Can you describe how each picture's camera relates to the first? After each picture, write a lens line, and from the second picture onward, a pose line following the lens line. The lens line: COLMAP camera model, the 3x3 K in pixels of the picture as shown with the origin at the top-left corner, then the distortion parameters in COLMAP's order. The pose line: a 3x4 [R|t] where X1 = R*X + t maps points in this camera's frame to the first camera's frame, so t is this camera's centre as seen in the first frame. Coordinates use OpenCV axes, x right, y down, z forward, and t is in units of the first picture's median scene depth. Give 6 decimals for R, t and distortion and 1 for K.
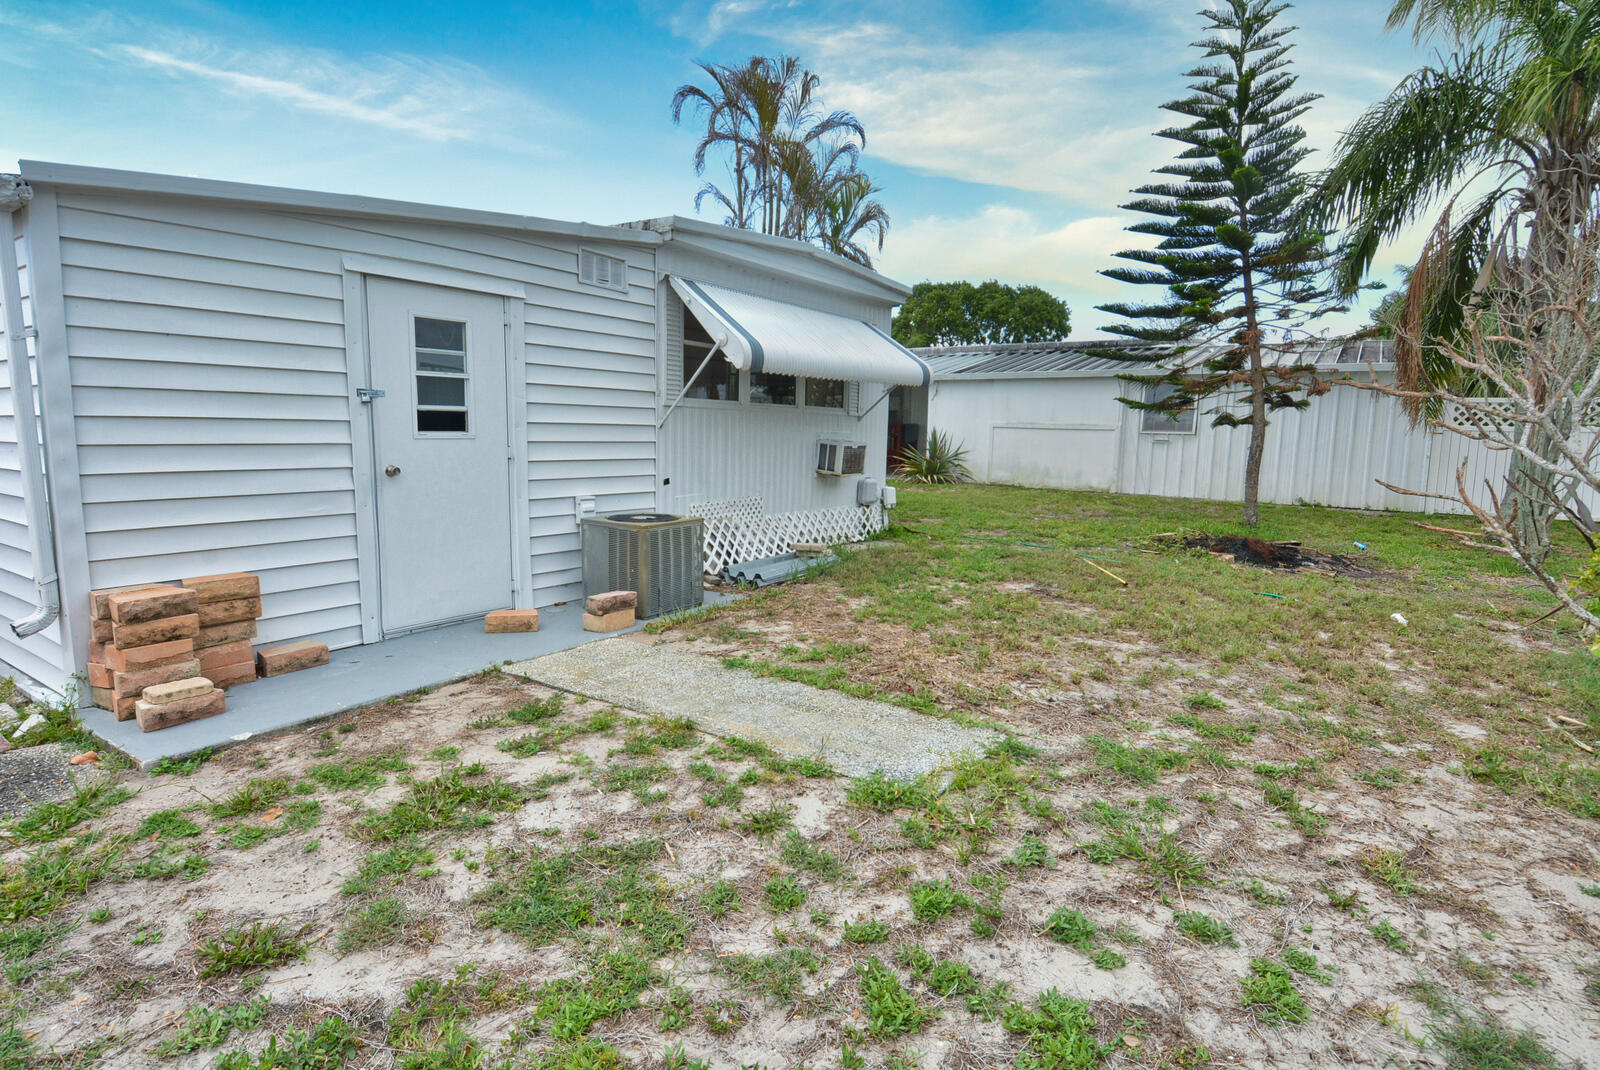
lens RADIAL K [[845.6, 0, 805.0], [0, 845.6, 540.7], [0, 0, 1]] dist [0.013117, -0.022616]
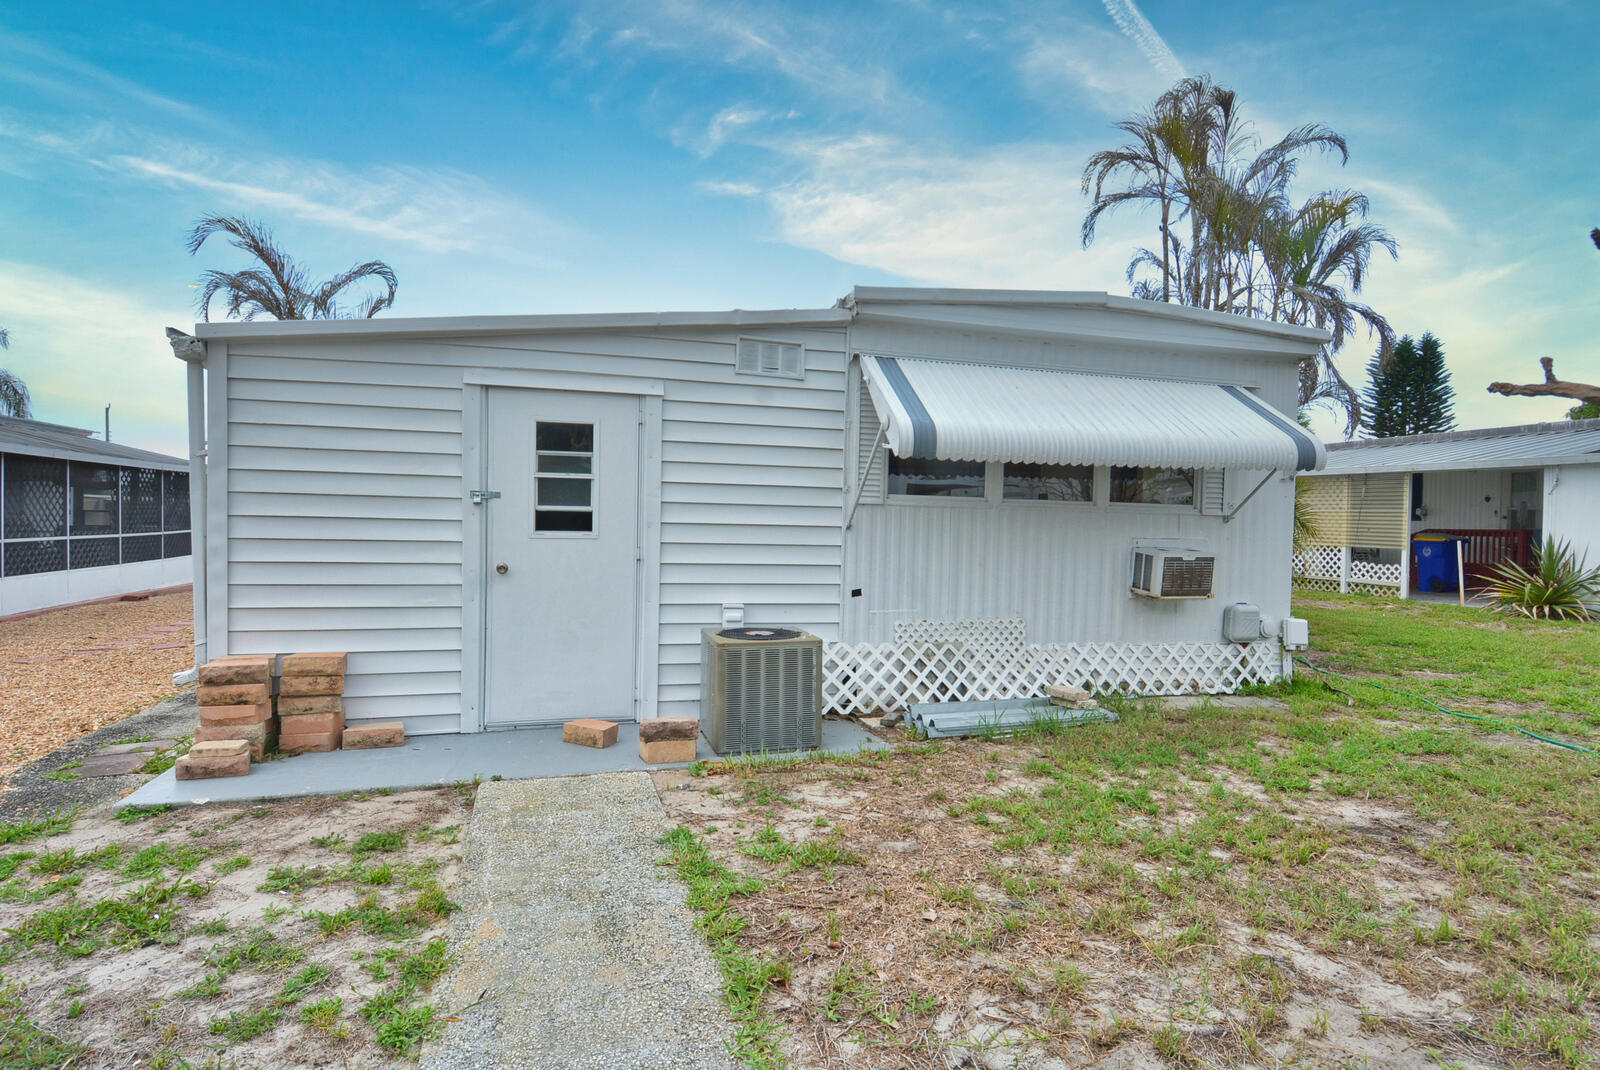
lens RADIAL K [[845.6, 0, 798.5], [0, 845.6, 531.2], [0, 0, 1]] dist [0.013117, -0.022616]
pose [[0.766509, 0.005666, -0.642208, 0.423316], [-0.091619, 0.990698, -0.100612, -0.051769], [0.635665, 0.135959, 0.759898, 0.401662]]
